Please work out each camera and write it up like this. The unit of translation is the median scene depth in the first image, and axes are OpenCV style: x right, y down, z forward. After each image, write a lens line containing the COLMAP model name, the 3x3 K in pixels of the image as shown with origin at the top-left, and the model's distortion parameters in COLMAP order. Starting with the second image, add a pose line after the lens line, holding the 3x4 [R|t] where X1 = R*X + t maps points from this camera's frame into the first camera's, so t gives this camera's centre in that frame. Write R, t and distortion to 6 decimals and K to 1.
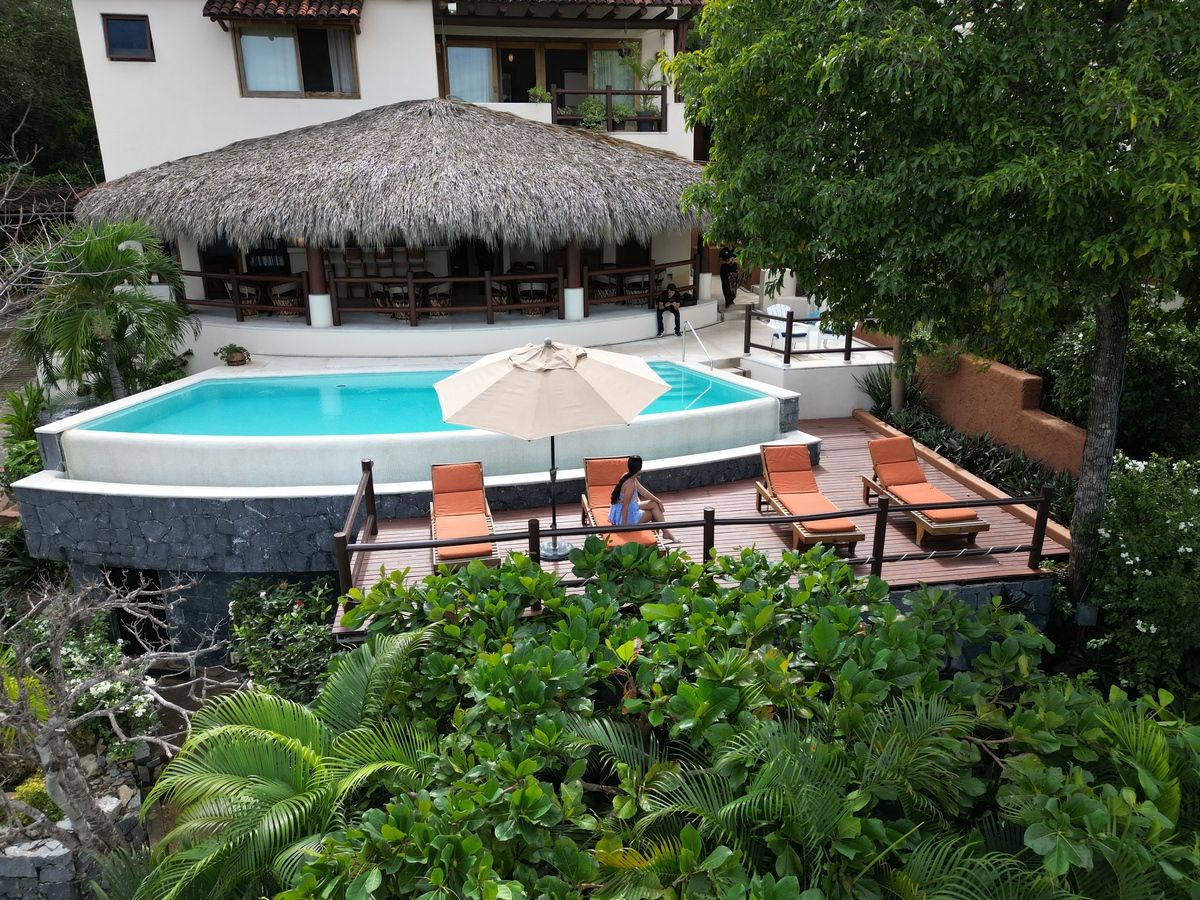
lens RADIAL K [[837.8, 0, 600.0], [0, 837.8, 450.0], [0, 0, 1]] dist [0.068921, -0.062505]
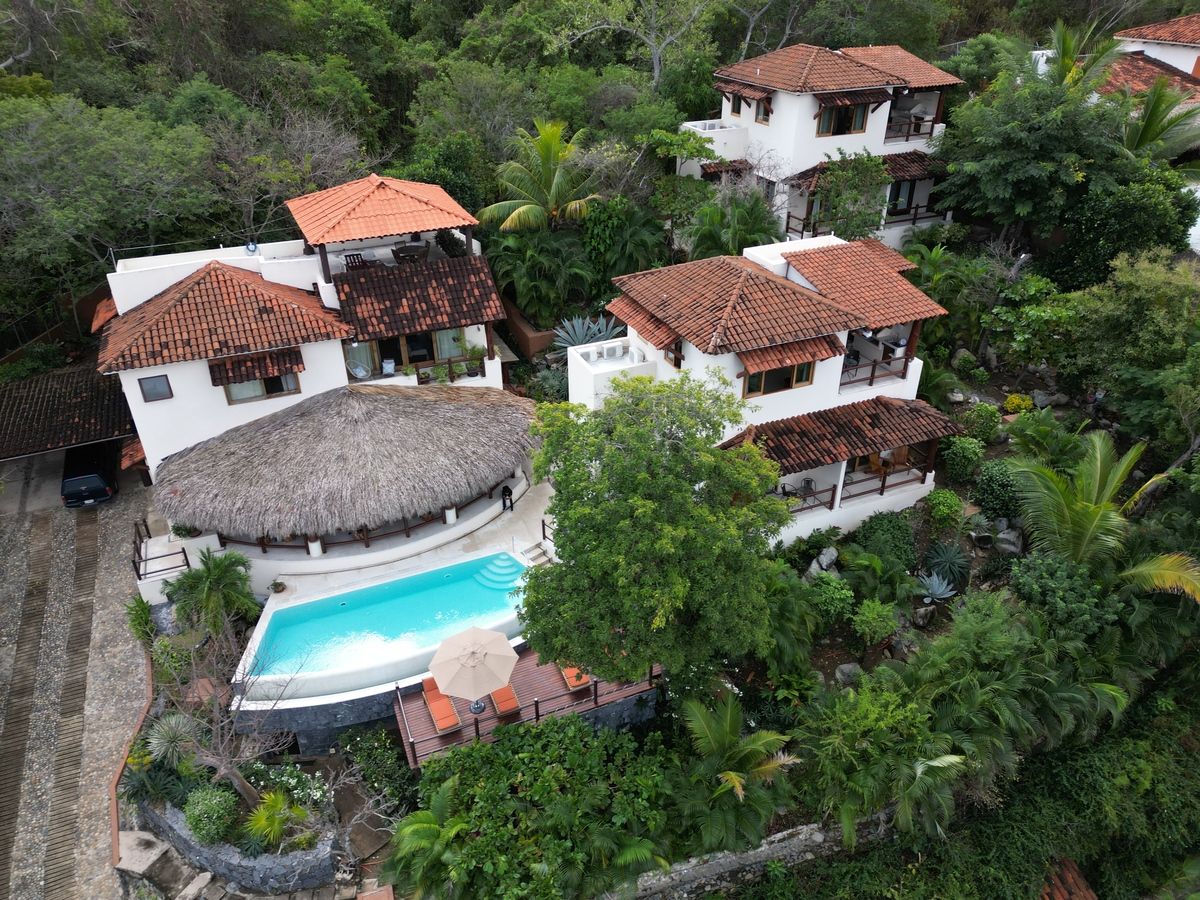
lens RADIAL K [[837.8, 0, 600.0], [0, 837.8, 450.0], [0, 0, 1]] dist [0.068921, -0.062505]
pose [[0.971066, -0.118497, 0.207338, -0.143442], [0.071920, 0.973013, 0.219255, -1.290722], [-0.227723, -0.198000, 0.953383, -1.524653]]
